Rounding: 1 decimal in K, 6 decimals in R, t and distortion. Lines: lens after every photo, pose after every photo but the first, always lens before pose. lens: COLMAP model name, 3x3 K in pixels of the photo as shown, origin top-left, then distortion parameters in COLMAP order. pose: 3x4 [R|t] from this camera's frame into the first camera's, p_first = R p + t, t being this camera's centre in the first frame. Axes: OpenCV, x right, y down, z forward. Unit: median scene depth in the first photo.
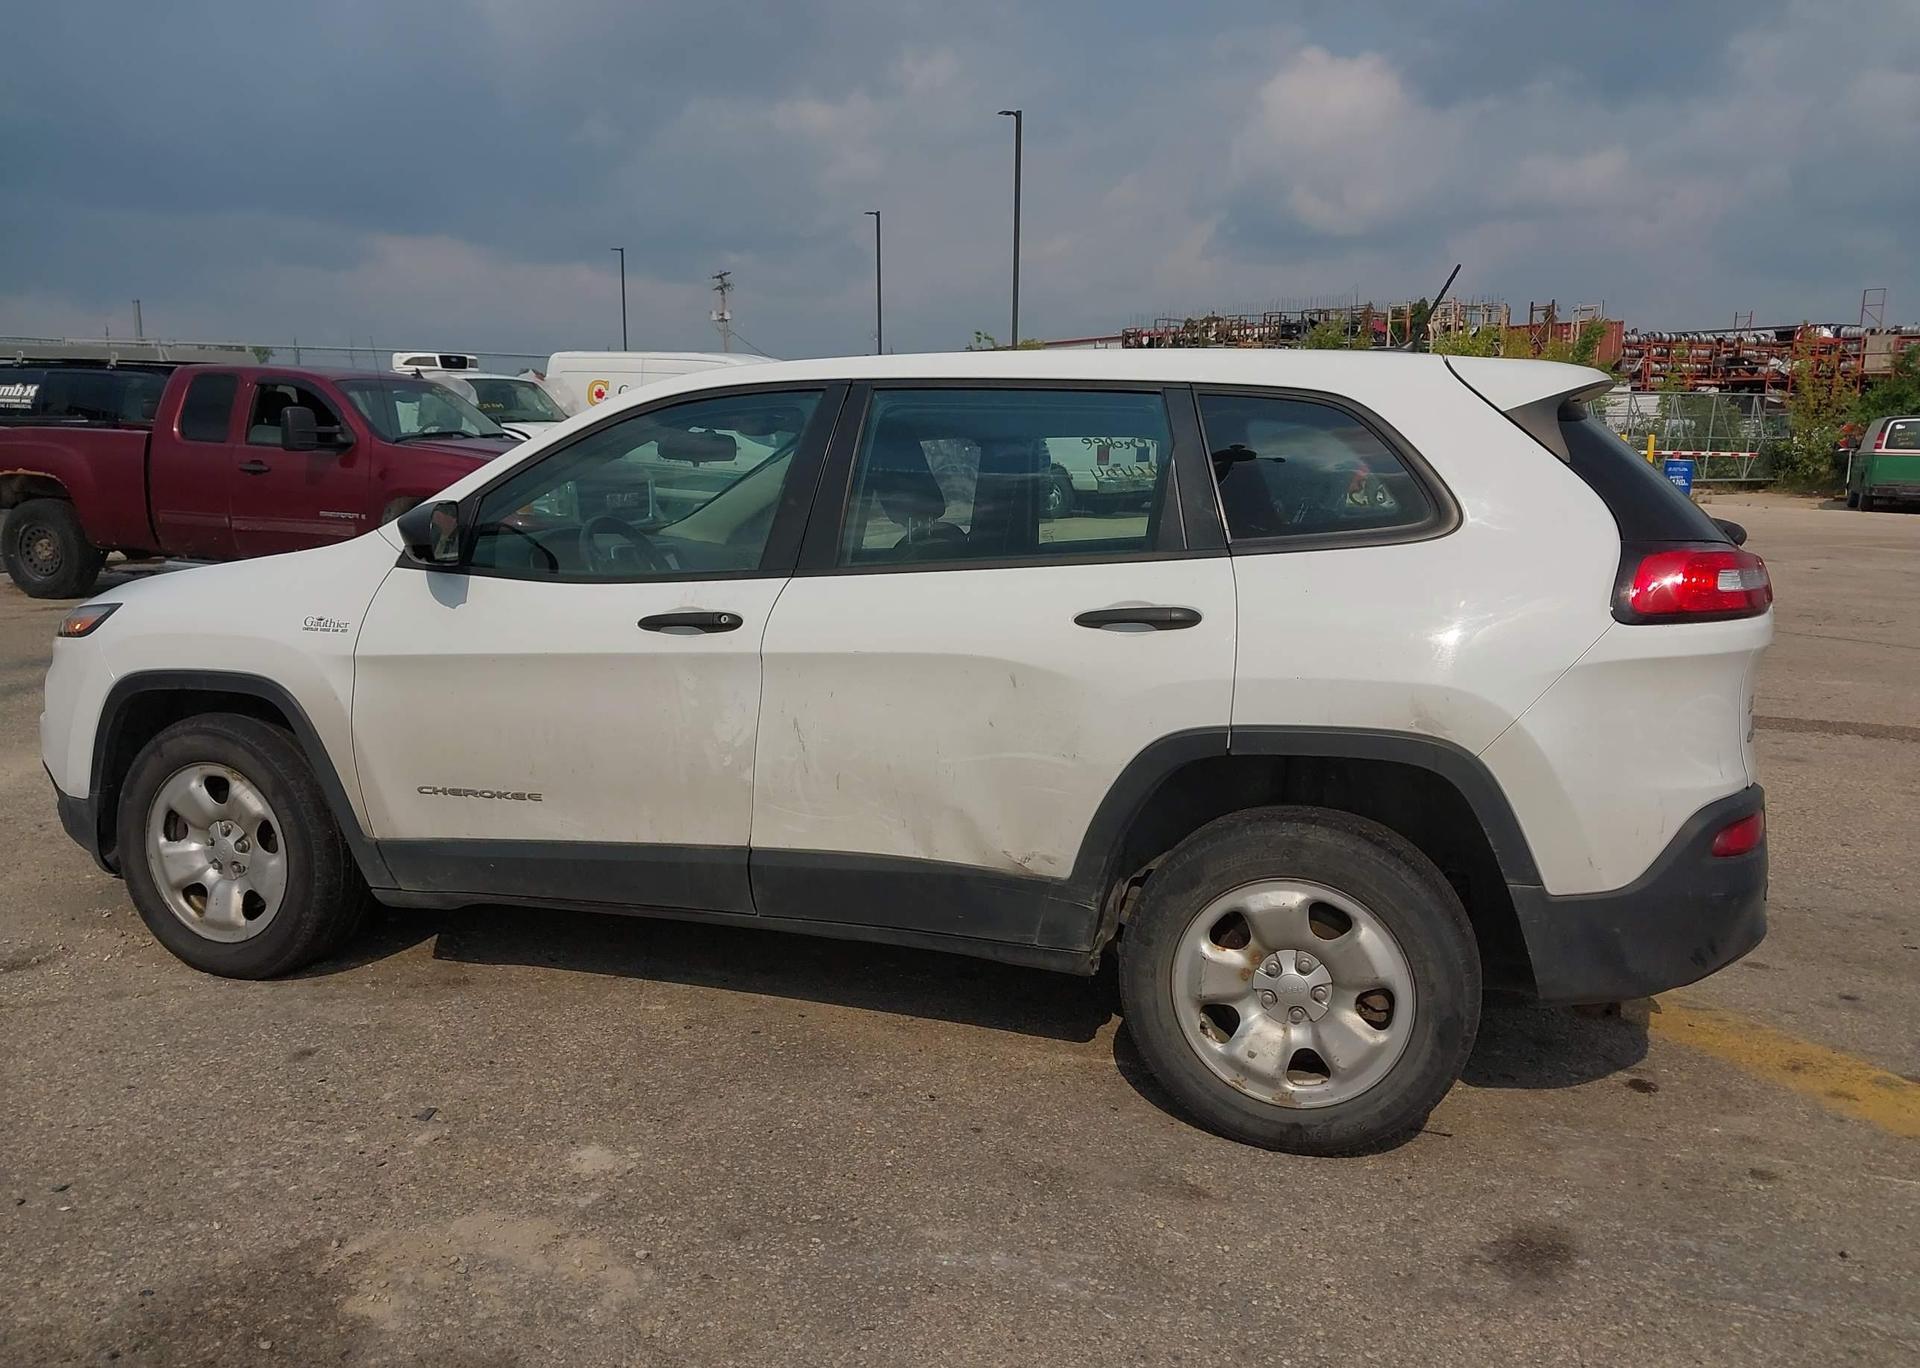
lens RADIAL K [[1534.0, 0, 954.8], [0, 1534.0, 679.6], [0, 0, 1]] dist [0.026865, -0.030390]
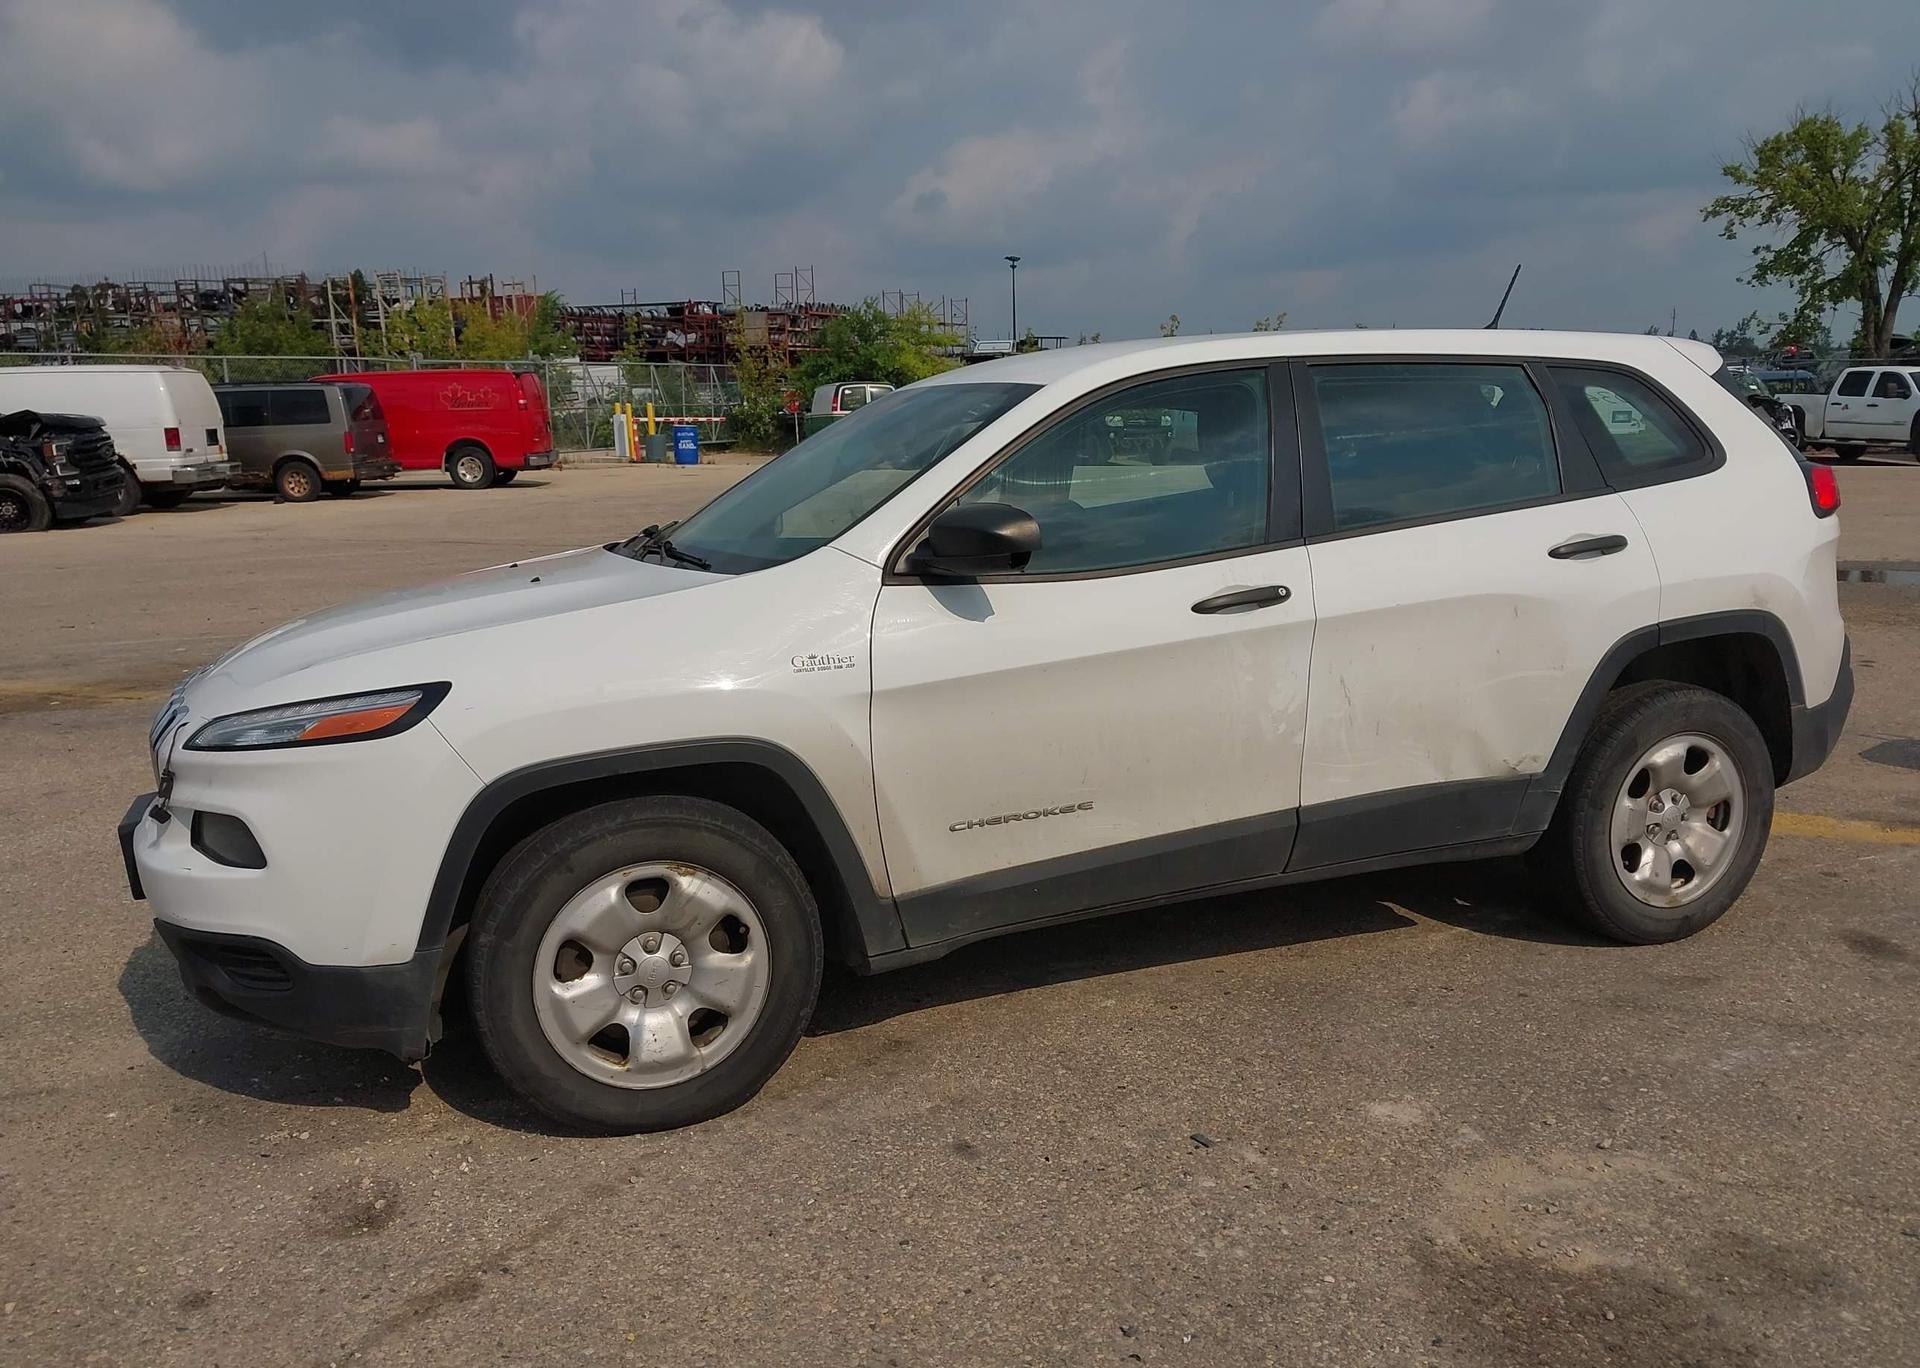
lens RADIAL K [[1534.0, 0, 964.7], [0, 1534.0, 695.6], [0, 0, 1]] dist [0.026865, -0.030390]
pose [[0.753244, -0.152249, 0.639878, -0.975677], [0.134855, 0.987922, 0.076313, -0.077737], [-0.643768, 0.028808, 0.764678, 0.345515]]
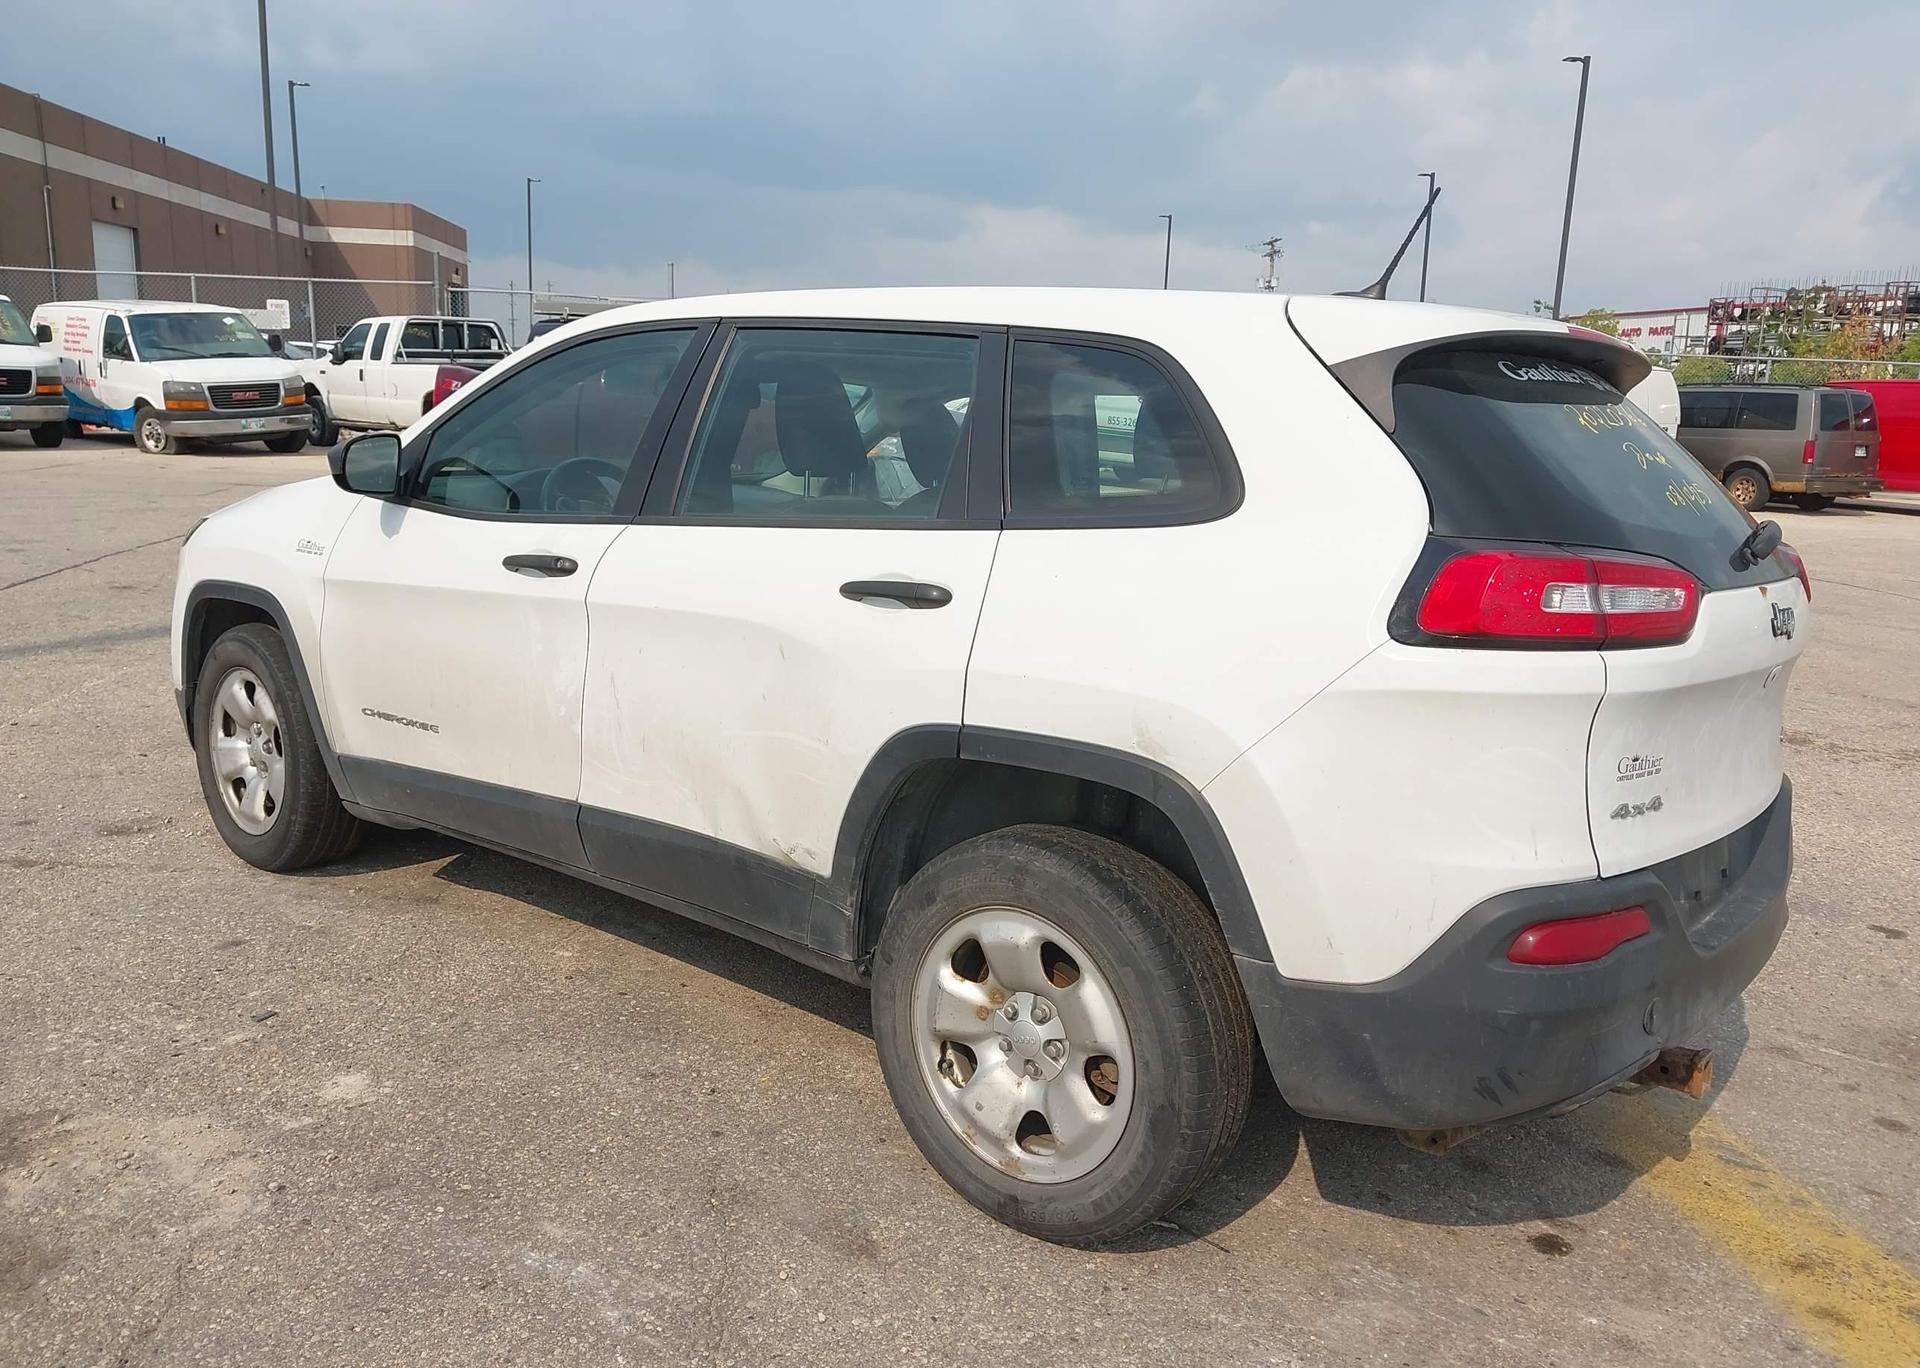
lens RADIAL K [[1534.0, 0, 947.7], [0, 1534.0, 681.5], [0, 0, 1]] dist [0.026865, -0.030390]
pose [[0.934199, 0.092863, -0.344455, 0.415953], [-0.086196, 0.995675, 0.034657, -0.020633], [0.346183, -0.002686, 0.938163, 0.170610]]
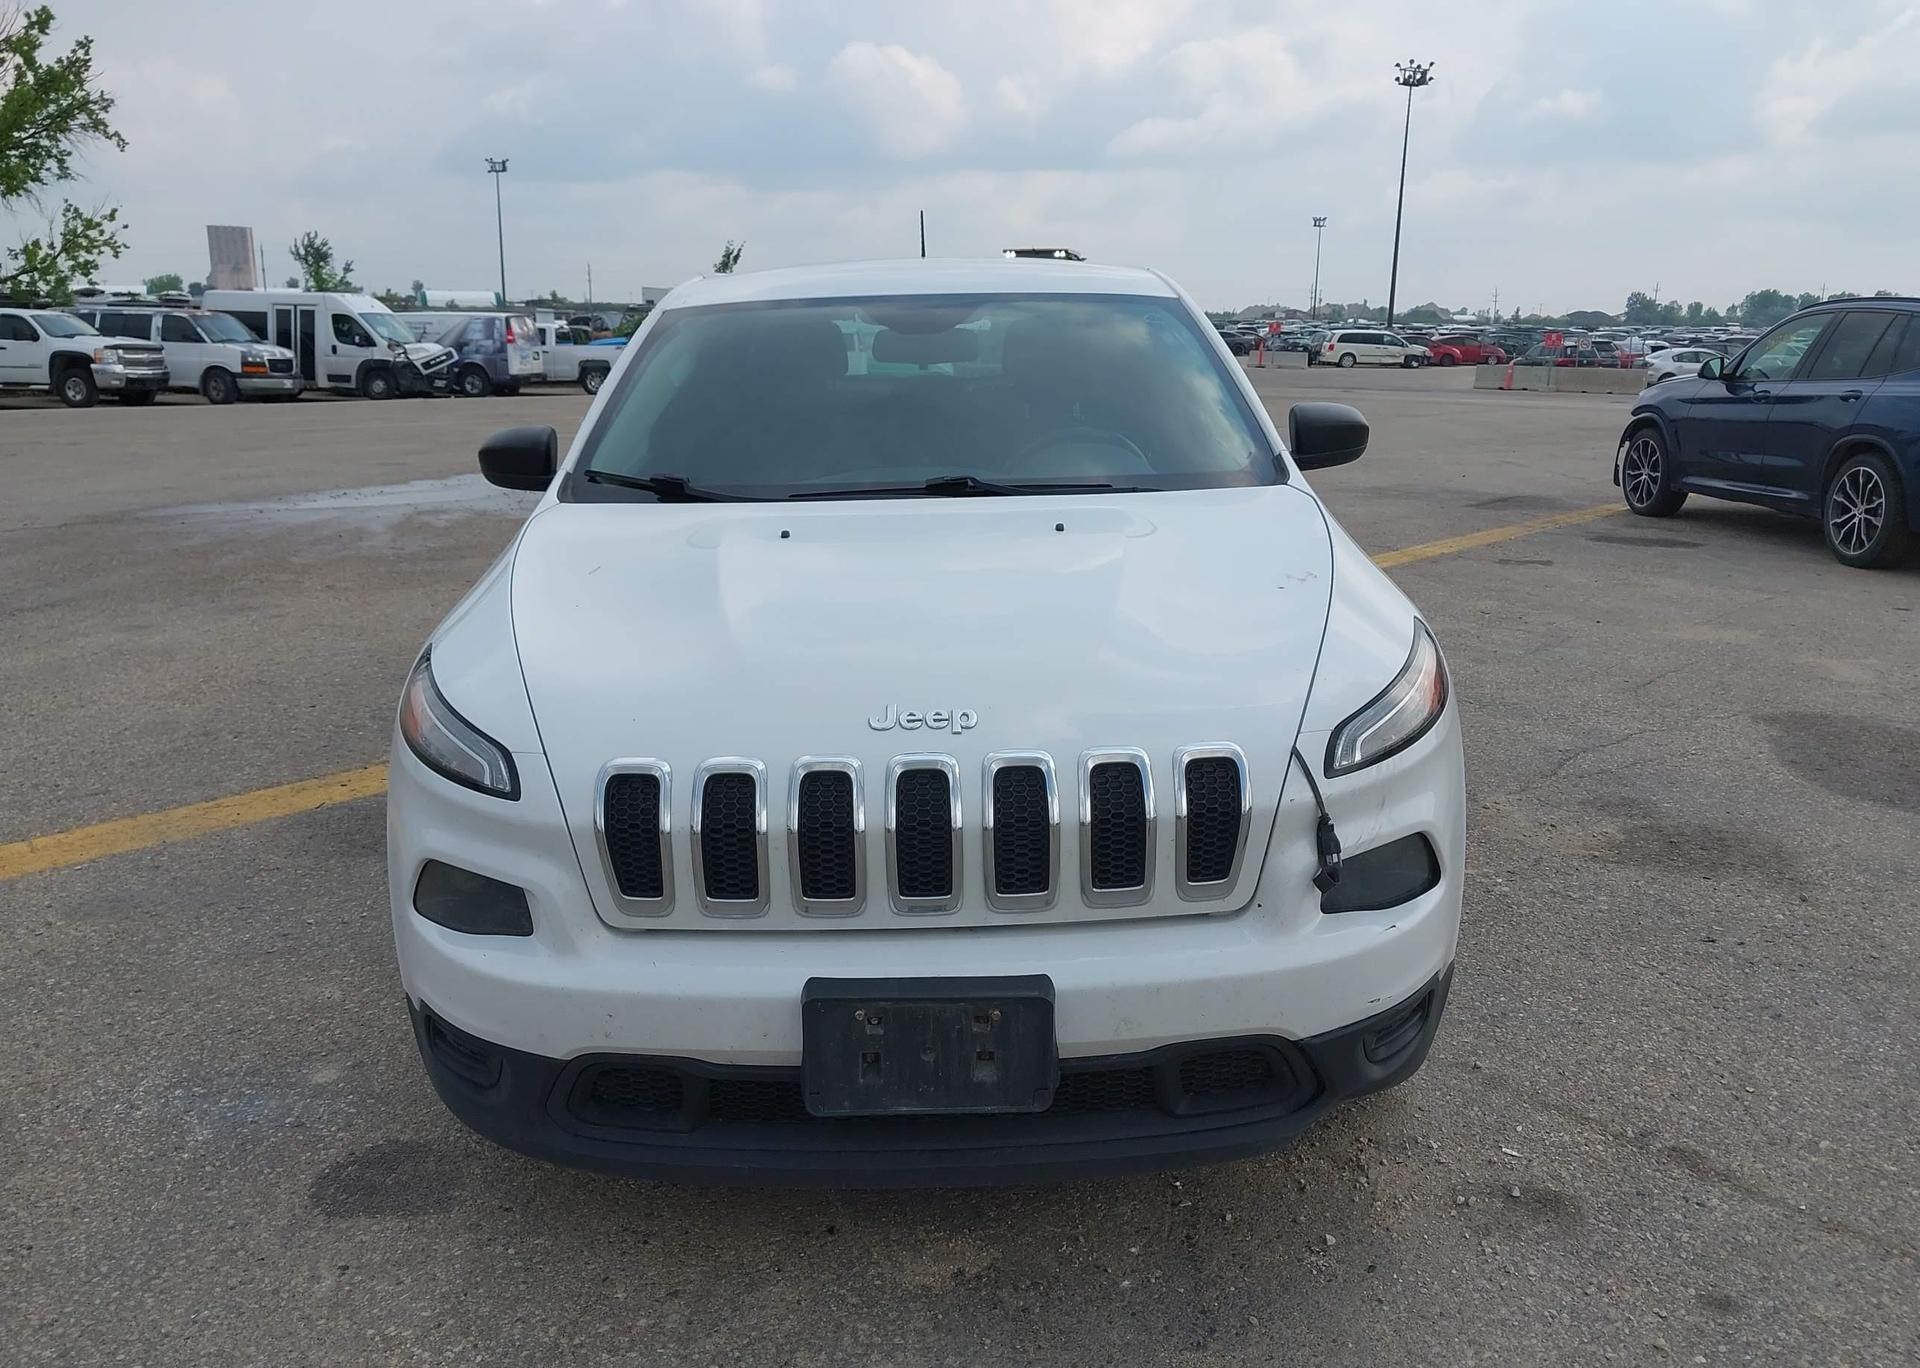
lens RADIAL K [[1534.0, 0, 958.7], [0, 1534.0, 691.1], [0, 0, 1]] dist [0.026865, -0.030390]
pose [[-0.346138, -0.230641, 0.909392, -1.260376], [0.147130, 0.943972, 0.295413, -0.280240], [-0.926575, 0.236052, -0.292811, 1.627222]]
